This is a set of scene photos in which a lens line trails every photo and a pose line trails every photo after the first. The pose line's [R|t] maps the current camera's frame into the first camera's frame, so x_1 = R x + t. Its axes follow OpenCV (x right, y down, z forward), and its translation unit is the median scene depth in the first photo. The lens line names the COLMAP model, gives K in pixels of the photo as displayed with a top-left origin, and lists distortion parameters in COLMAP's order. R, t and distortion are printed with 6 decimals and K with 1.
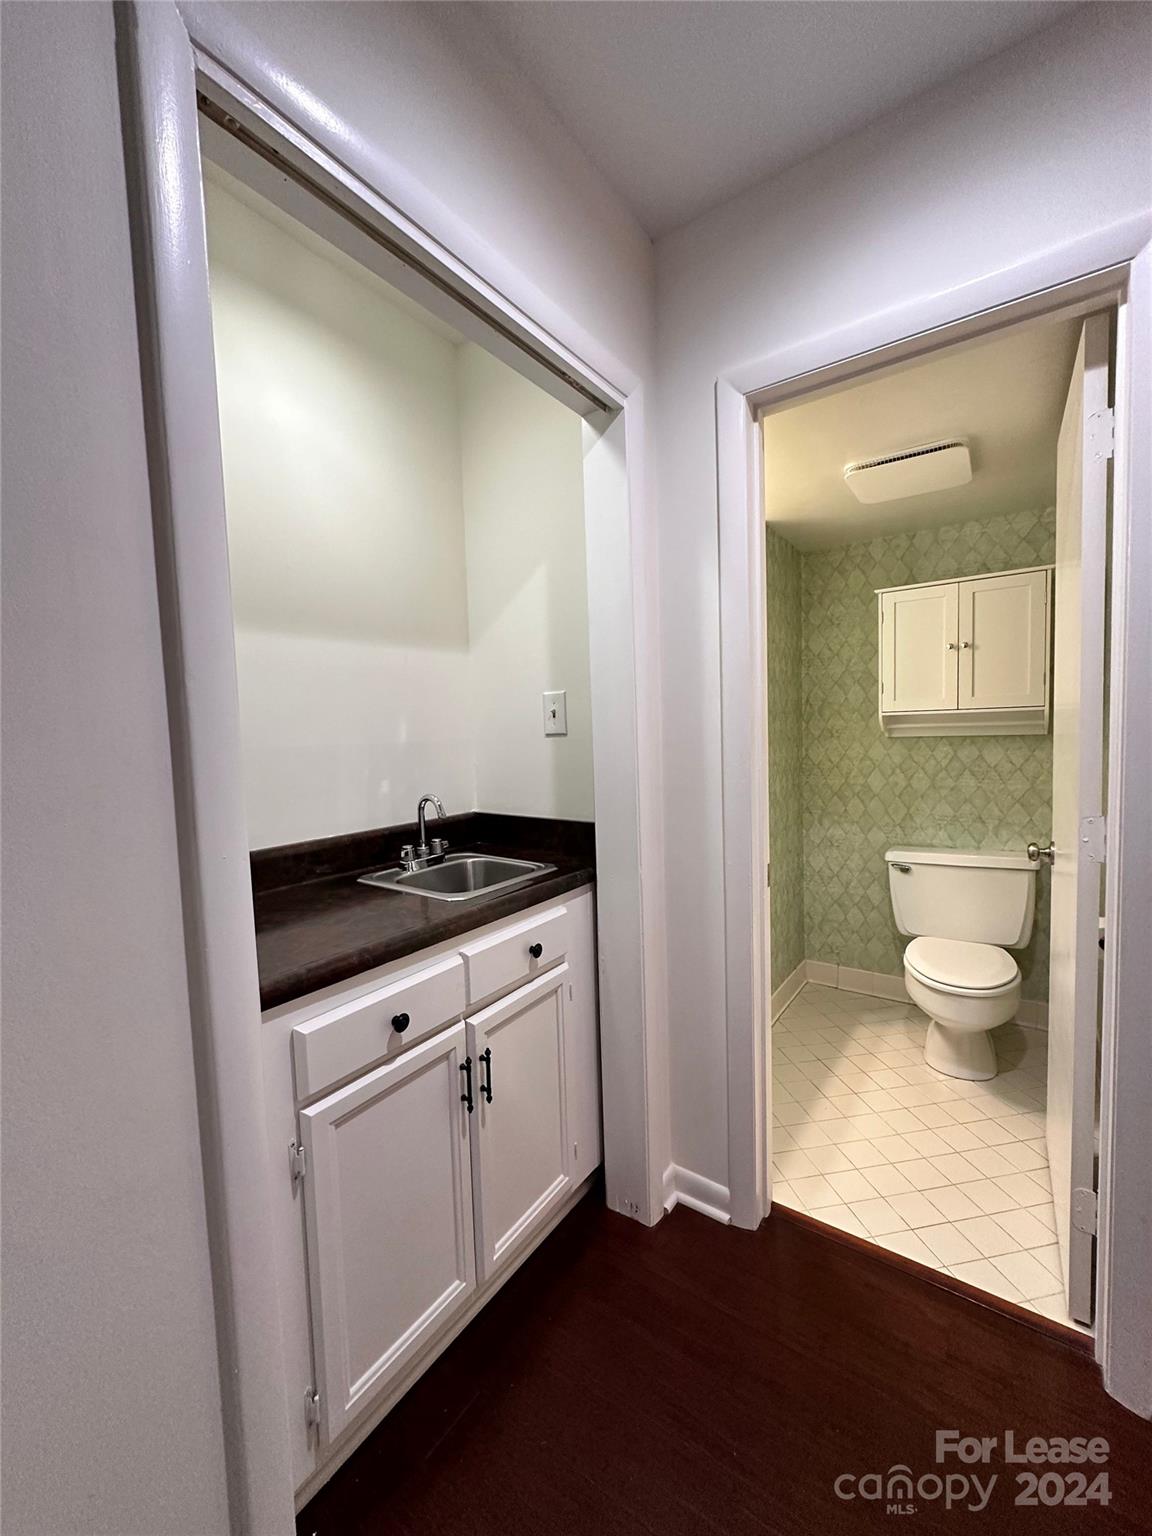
lens RADIAL K [[612.1, 0, 576.0], [0, 612.1, 768.0], [0, 0, 1]] dist [-0.007177, 0.002748]
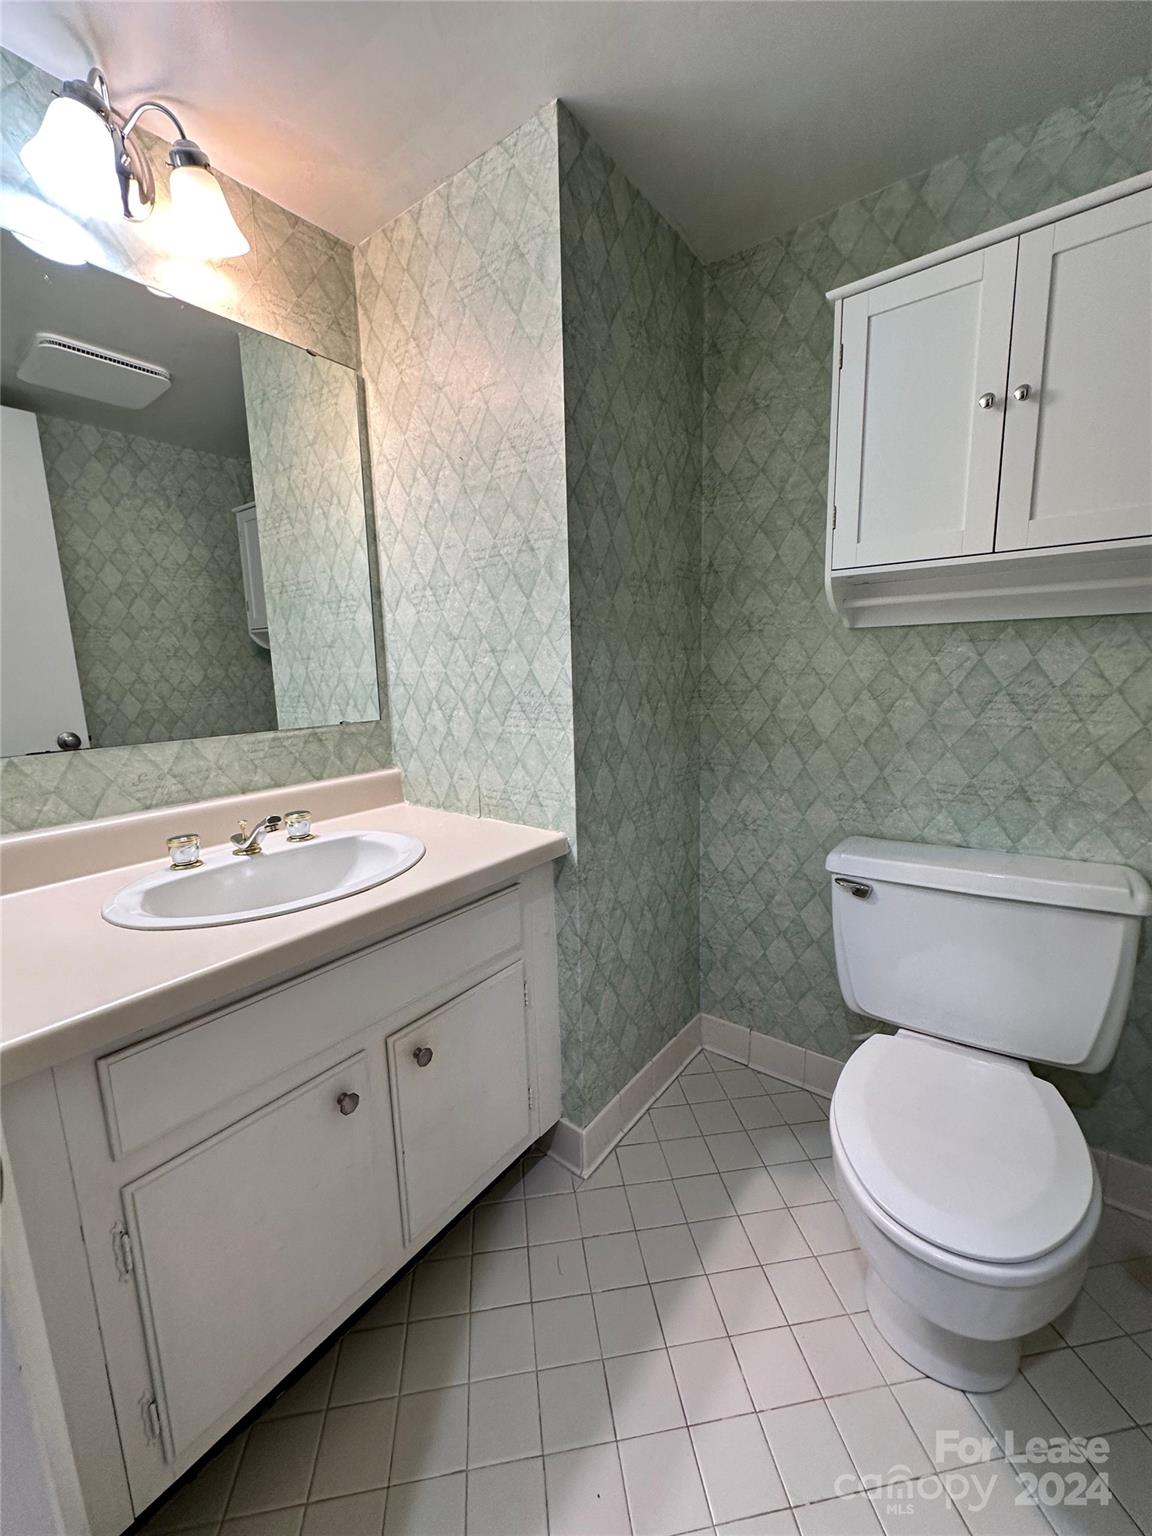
lens RADIAL K [[612.1, 0, 576.0], [0, 612.1, 768.0], [0, 0, 1]] dist [-0.007177, 0.002748]
pose [[0.999564, 0.007755, -0.028497, 0.299870], [-0.004616, 0.994075, 0.108599, 0.011126], [0.029171, -0.108420, 0.993677, 0.476432]]
